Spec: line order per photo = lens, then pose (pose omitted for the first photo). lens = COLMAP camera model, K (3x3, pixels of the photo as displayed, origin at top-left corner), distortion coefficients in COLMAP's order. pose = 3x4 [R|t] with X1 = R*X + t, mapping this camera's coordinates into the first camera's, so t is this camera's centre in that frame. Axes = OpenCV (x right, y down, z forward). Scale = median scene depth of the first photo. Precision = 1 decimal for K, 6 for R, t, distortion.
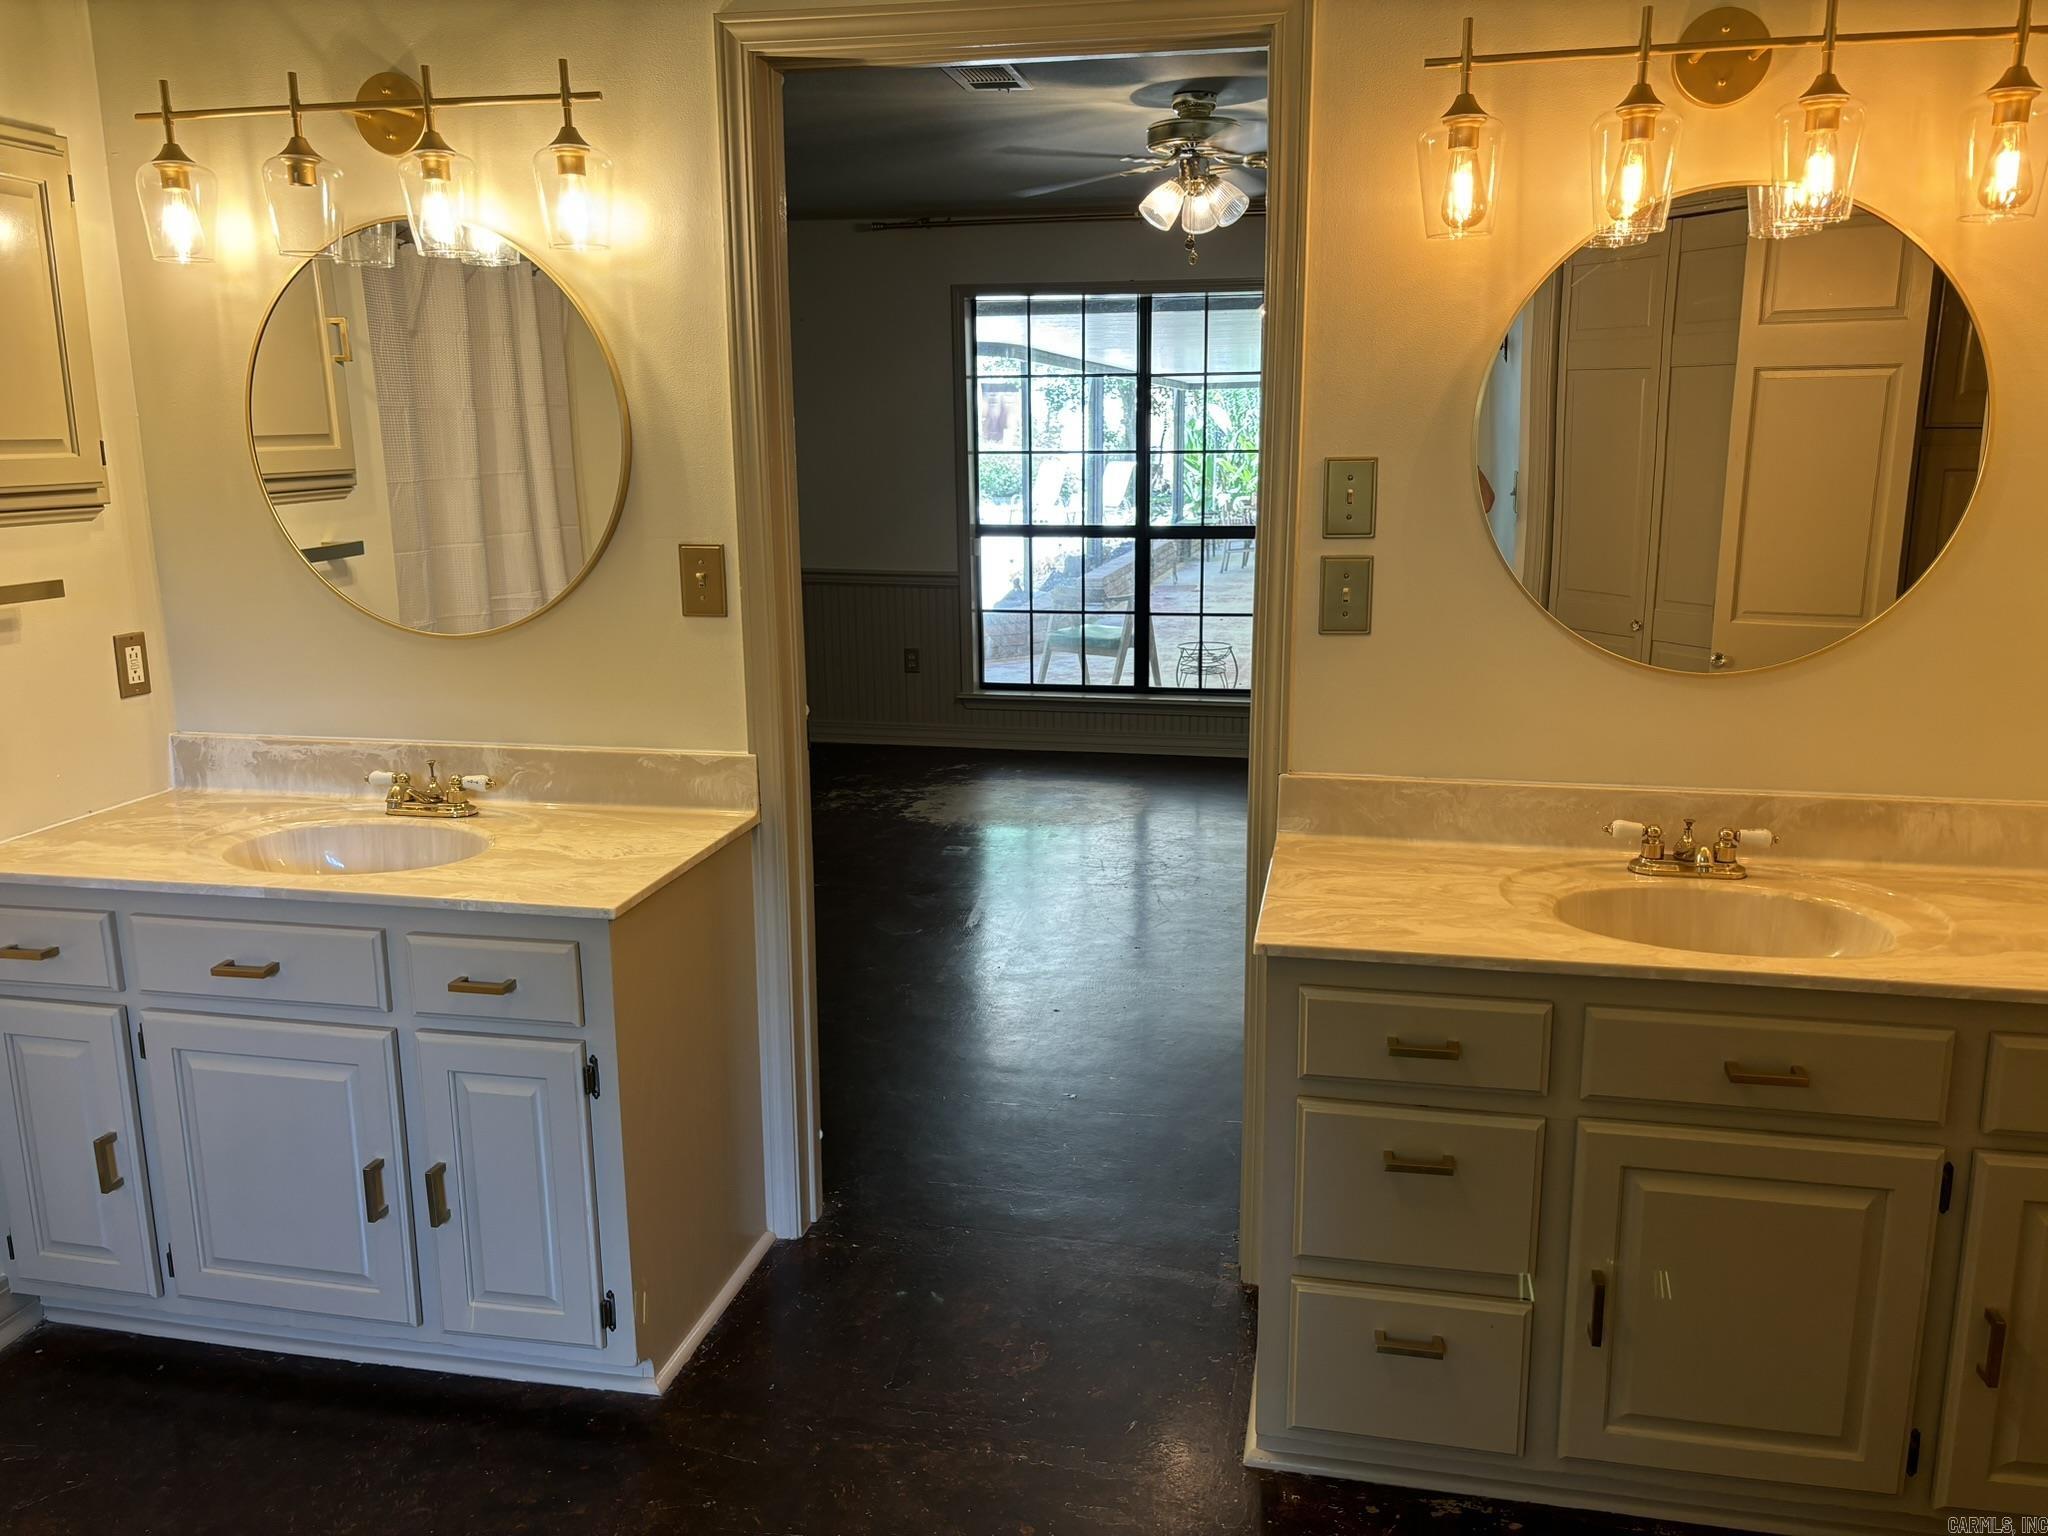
lens RADIAL K [[1546.4, 0, 1023.2], [0, 1546.4, 764.2], [0, 0, 1]] dist [-0.006269, -0.016820]
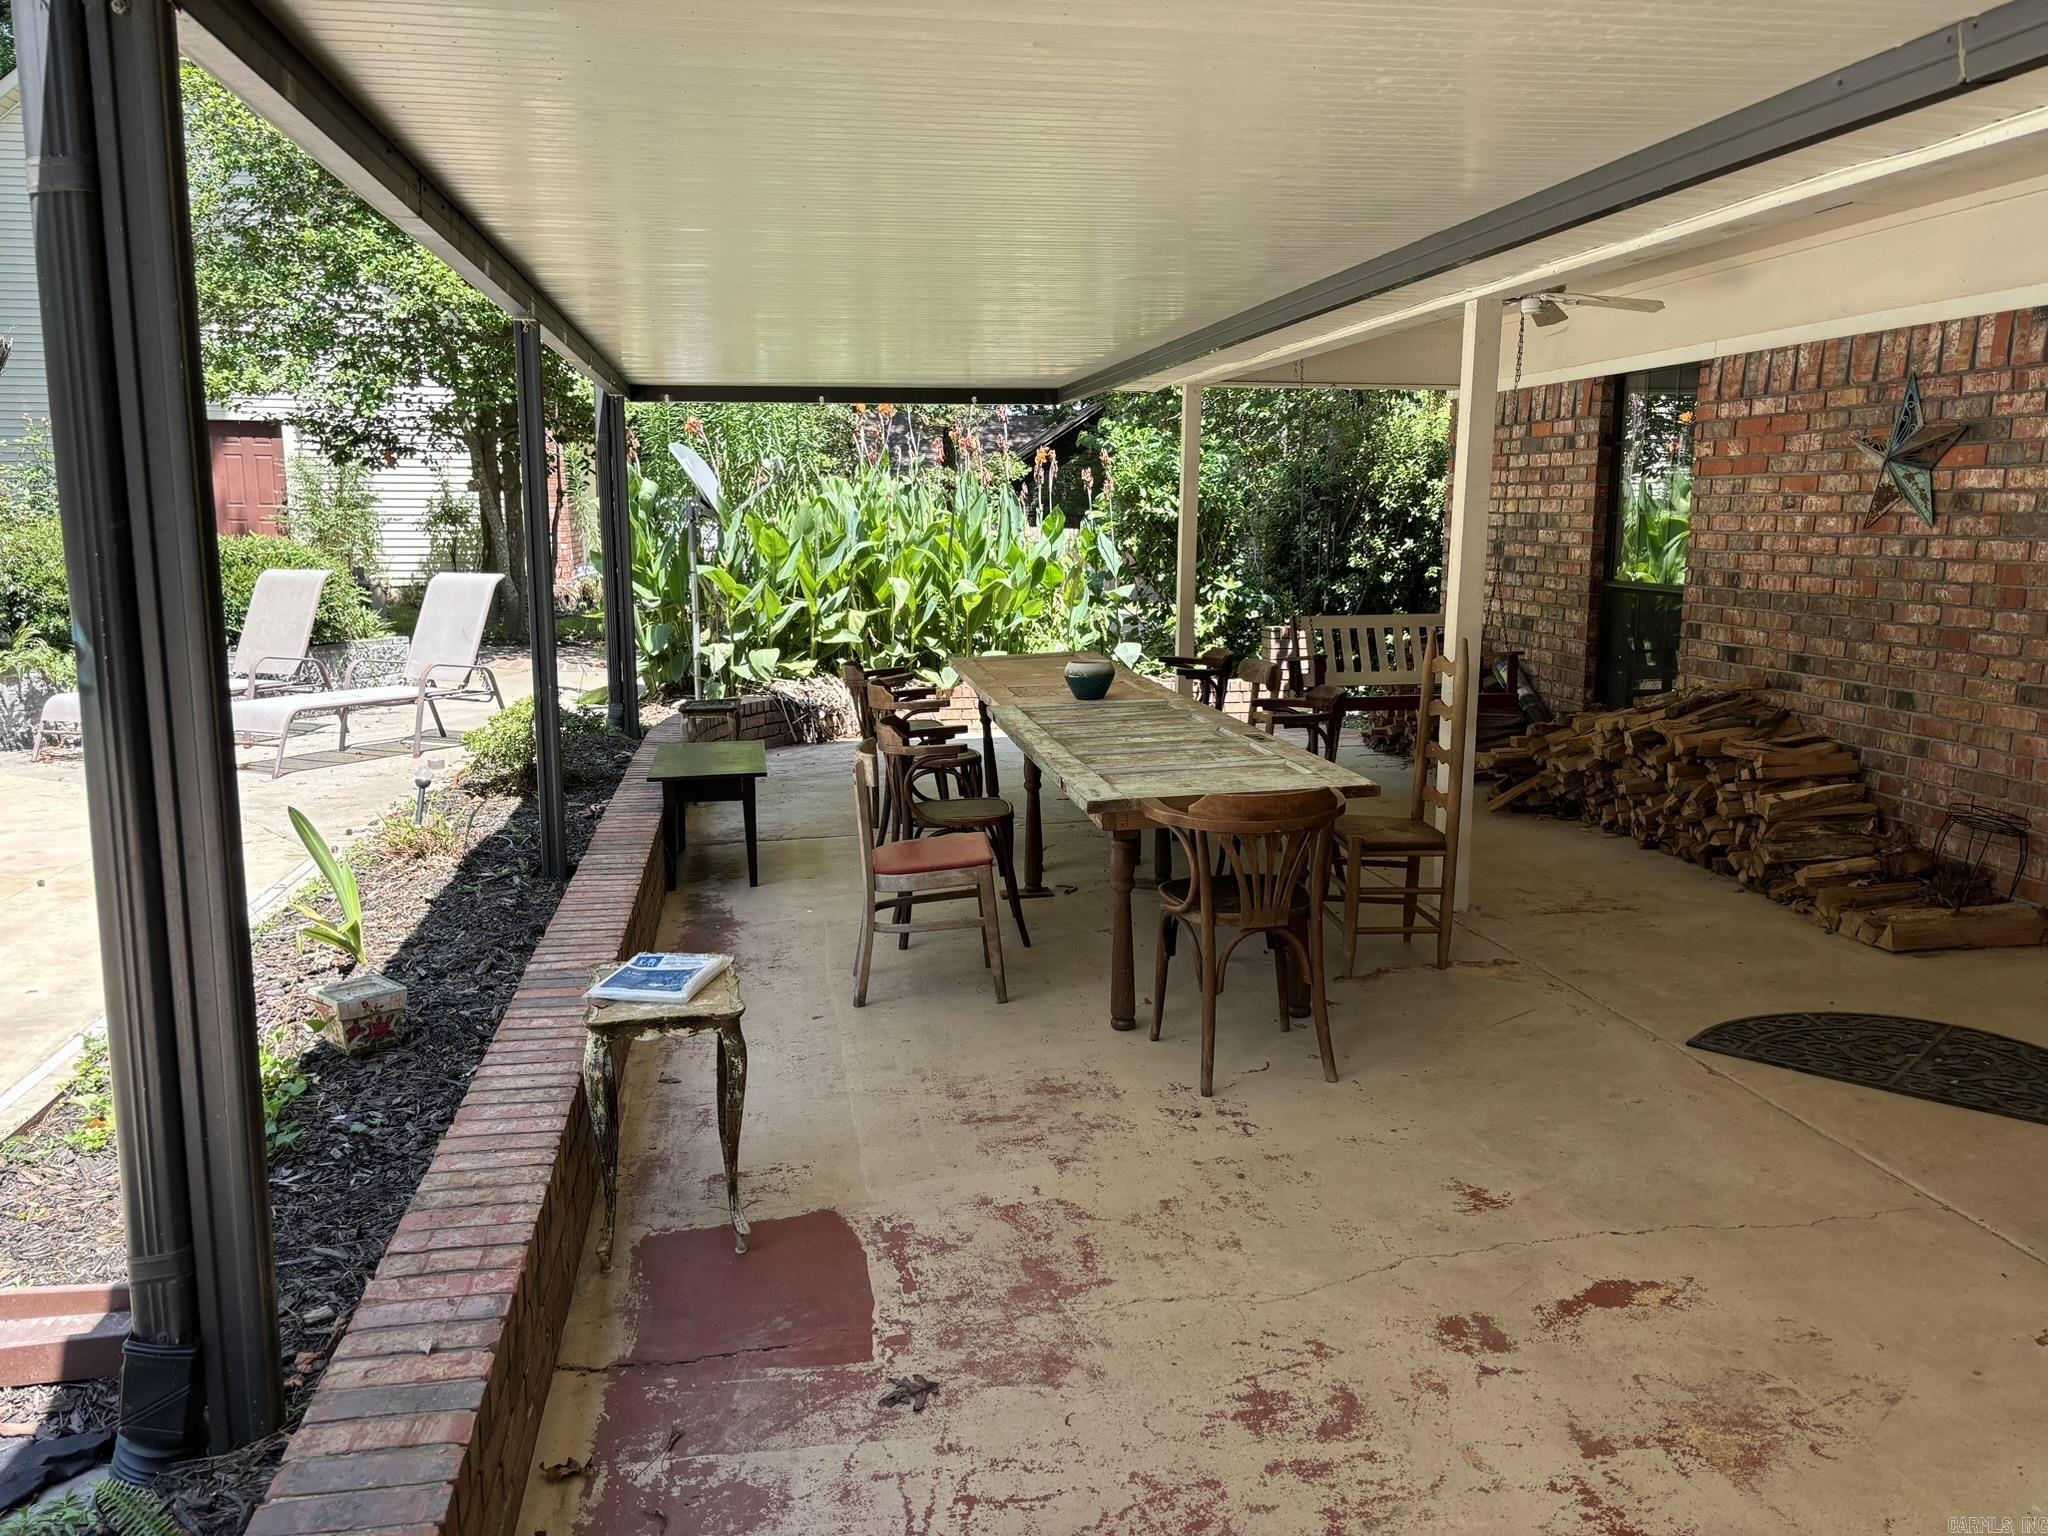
lens RADIAL K [[1546.4, 0, 1024.6], [0, 1546.4, 768.2], [0, 0, 1]] dist [-0.006269, -0.016820]
pose [[0.933733, -0.045770, 0.355032, 0.049629], [0.062388, 0.997421, -0.035495, -0.115197], [-0.352492, 0.055292, 0.934180, 0.537149]]
